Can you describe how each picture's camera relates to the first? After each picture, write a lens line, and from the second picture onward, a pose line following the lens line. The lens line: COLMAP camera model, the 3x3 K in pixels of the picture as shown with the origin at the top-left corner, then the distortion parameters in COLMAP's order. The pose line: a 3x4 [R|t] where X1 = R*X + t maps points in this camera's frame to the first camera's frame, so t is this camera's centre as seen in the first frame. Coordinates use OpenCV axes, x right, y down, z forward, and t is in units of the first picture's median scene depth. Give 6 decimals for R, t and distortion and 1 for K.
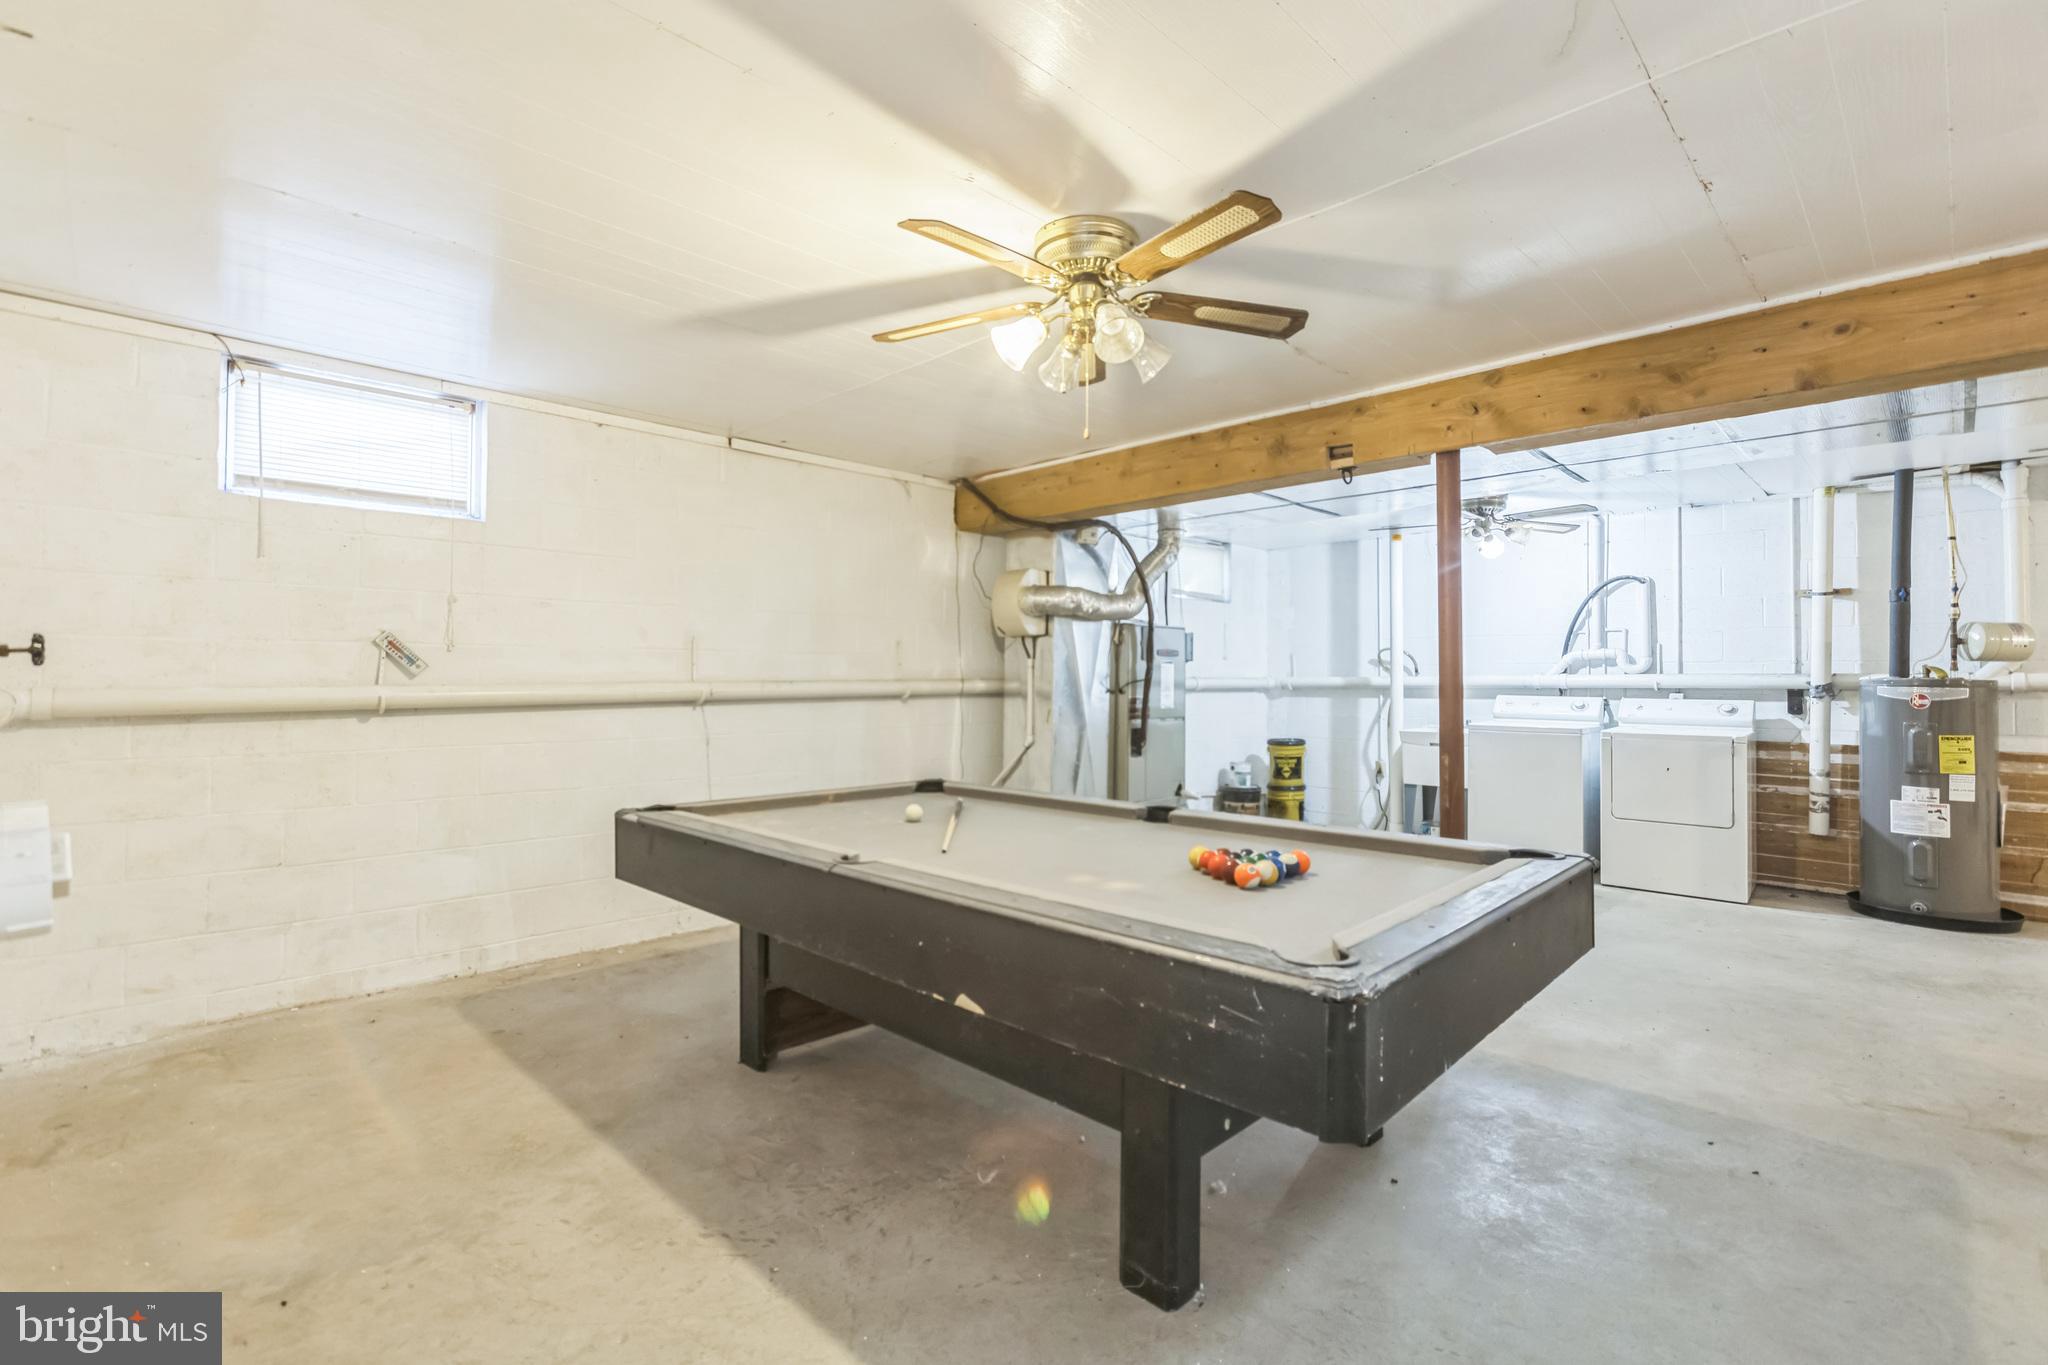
lens RADIAL K [[894.7, 0, 1027.2], [0, 894.7, 670.3], [0, 0, 1]] dist [-0.012828, 0.002801]
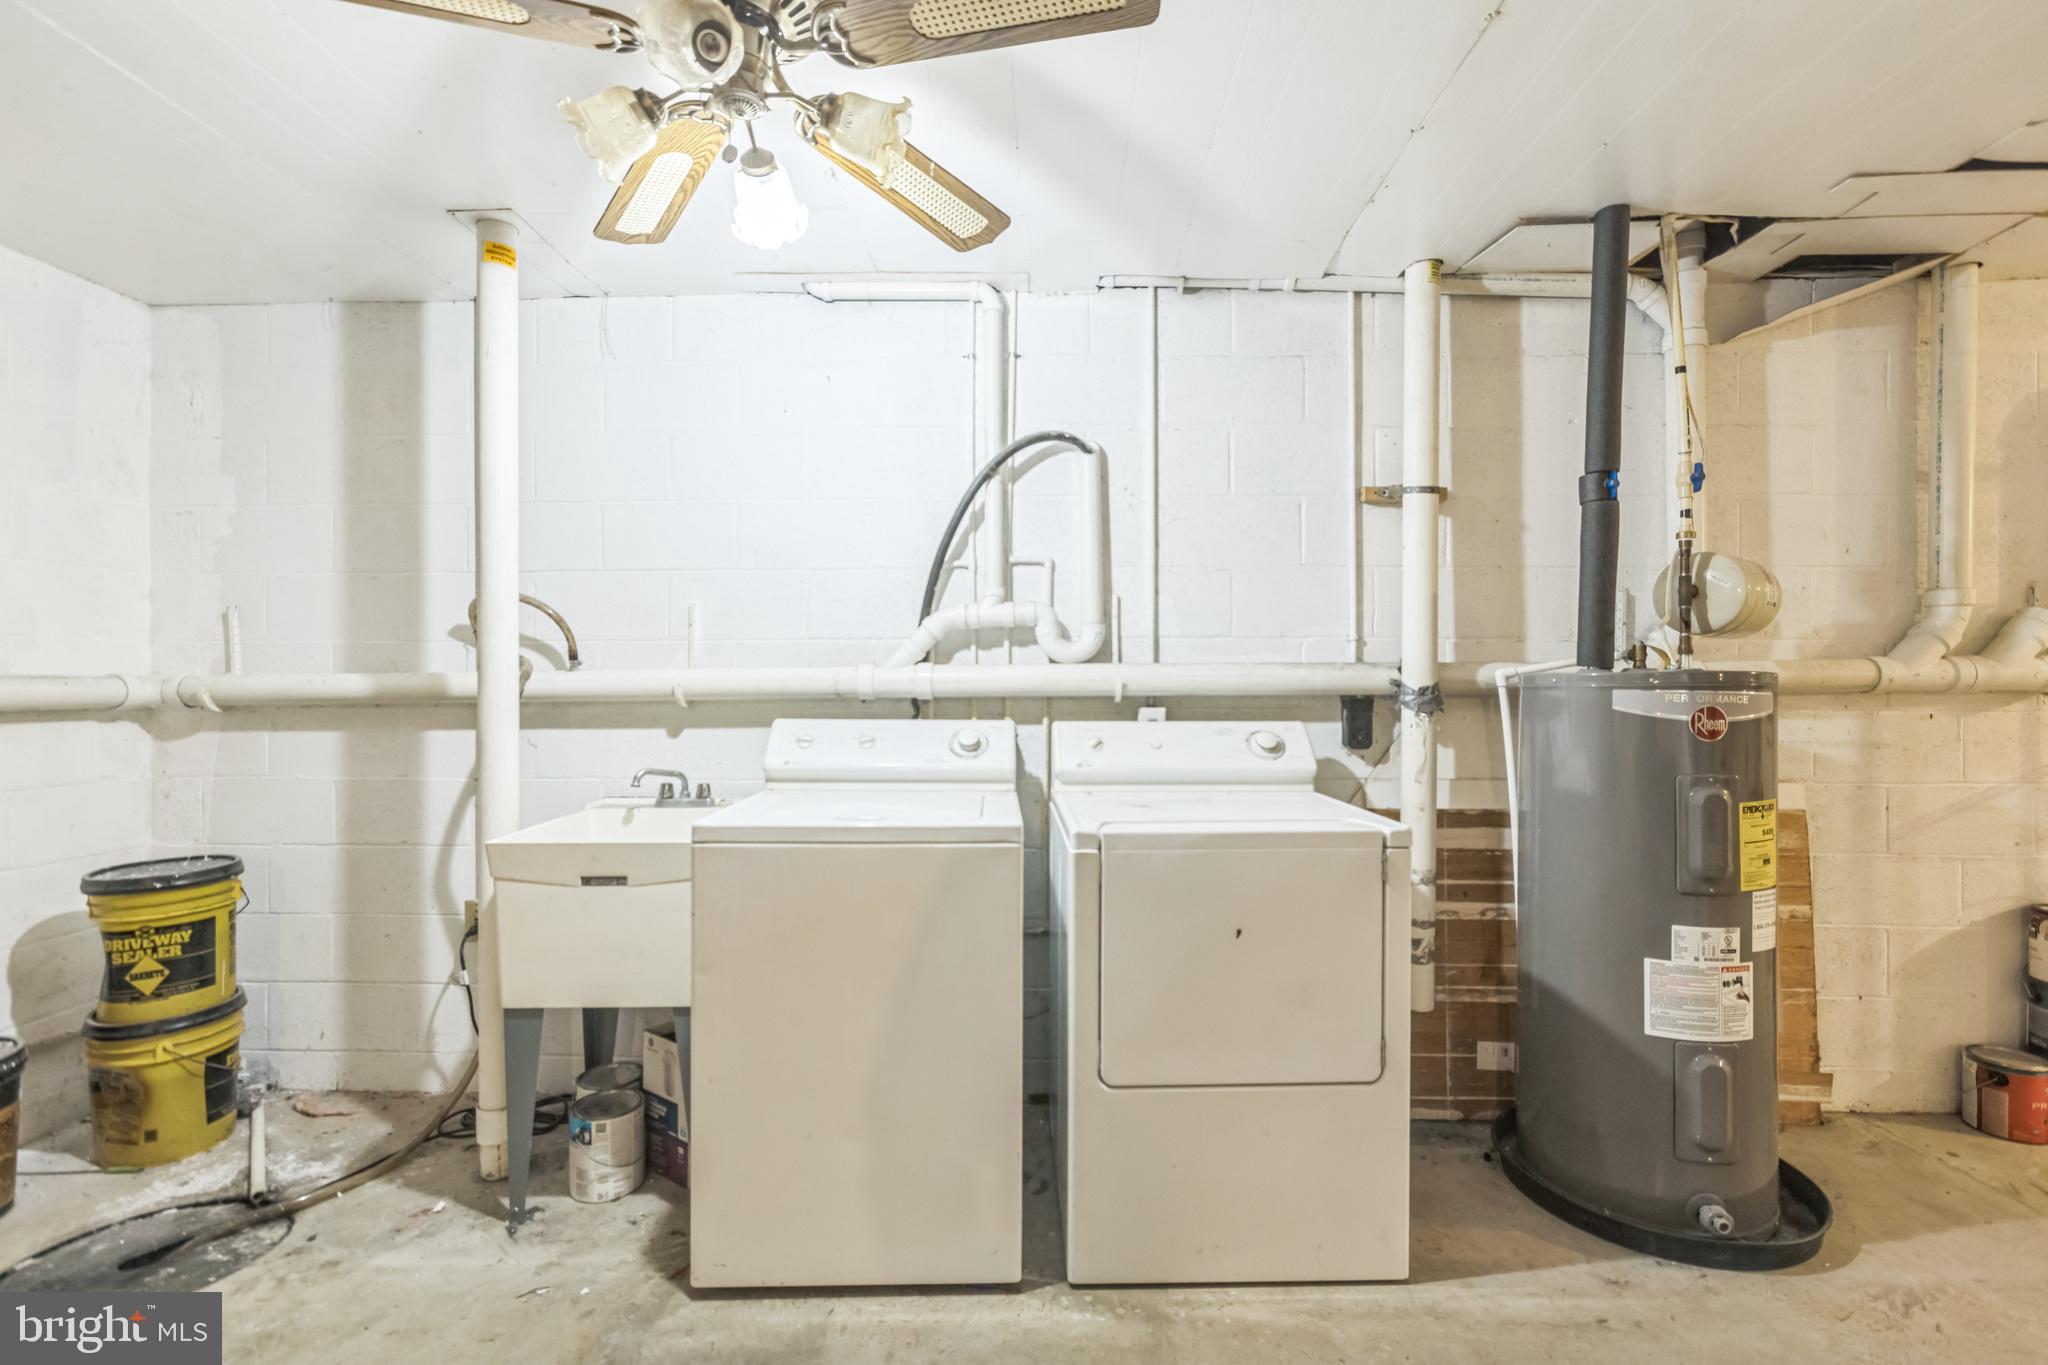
lens RADIAL K [[894.7, 0, 1027.9], [0, 894.7, 681.9], [0, 0, 1]] dist [-0.012828, 0.002801]
pose [[0.717836, 0.000325, 0.696213, 0.362385], [-0.003324, 0.999990, 0.002960, 0.011431], [-0.696205, -0.004439, 0.717830, 0.694178]]
